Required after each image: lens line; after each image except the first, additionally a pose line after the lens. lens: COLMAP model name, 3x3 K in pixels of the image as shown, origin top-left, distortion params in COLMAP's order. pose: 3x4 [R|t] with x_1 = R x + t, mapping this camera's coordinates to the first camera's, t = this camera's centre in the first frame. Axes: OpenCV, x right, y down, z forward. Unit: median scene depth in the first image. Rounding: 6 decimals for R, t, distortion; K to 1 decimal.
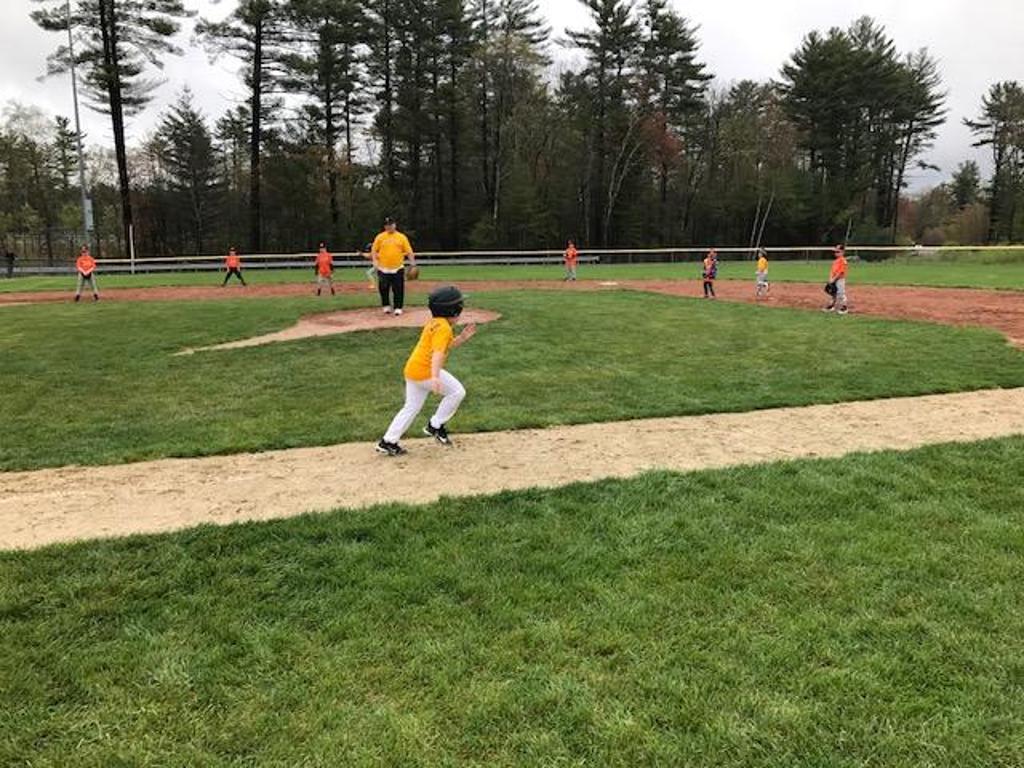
lens RADIAL K [[850.4, 0, 511.2], [0, 850.4, 367.4], [0, 0, 1]] dist [0.018773, -0.000343]
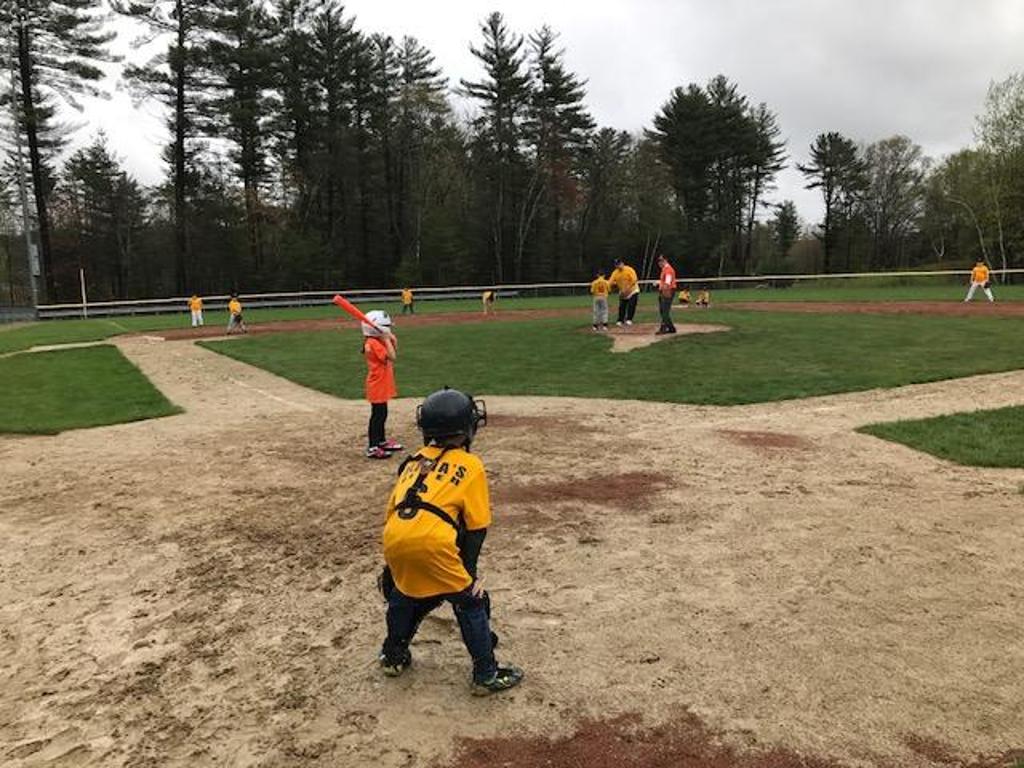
lens RADIAL K [[849.6, 0, 513.1], [0, 849.6, 371.8], [0, 0, 1]] dist [0.013493, 0.015201]
pose [[0.980944, -0.041823, 0.189734, -0.114309], [0.049208, 0.998197, -0.034377, 0.008093], [-0.187954, 0.043058, 0.981234, -0.047187]]
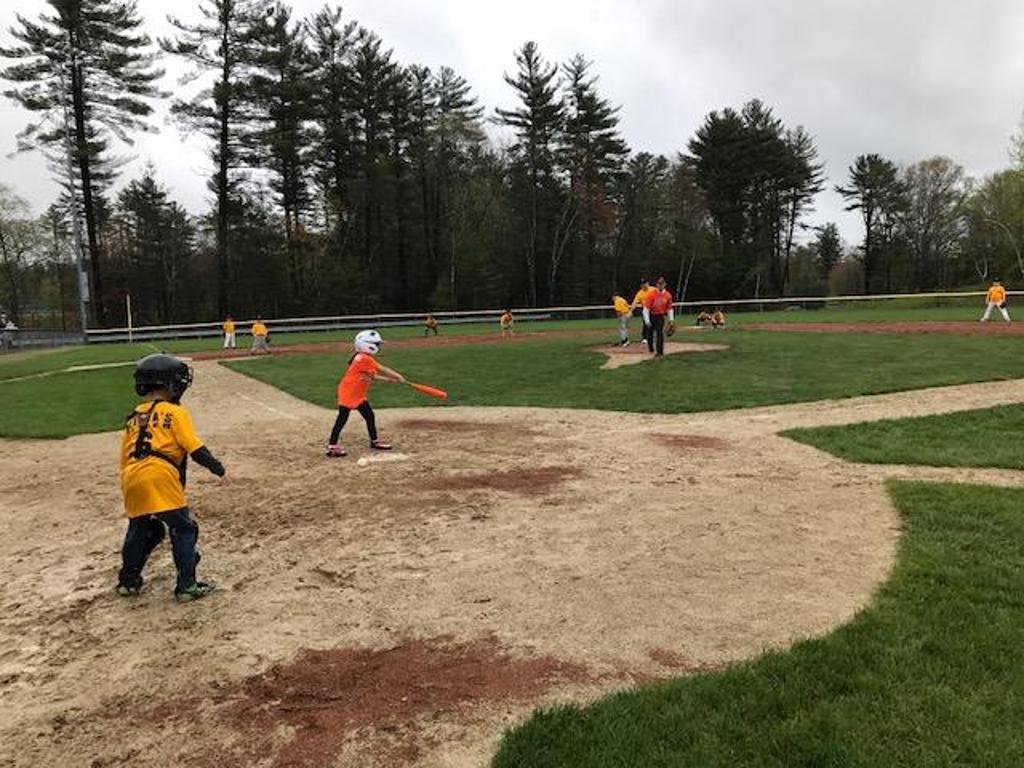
lens RADIAL K [[850.4, 0, 511.2], [0, 850.4, 367.4], [0, 0, 1]] dist [0.018773, -0.000343]
pose [[0.989348, -0.036741, 0.140856, -0.105299], [0.047018, 0.996414, -0.070342, 0.010868], [-0.137766, 0.076216, 0.987528, -0.058505]]
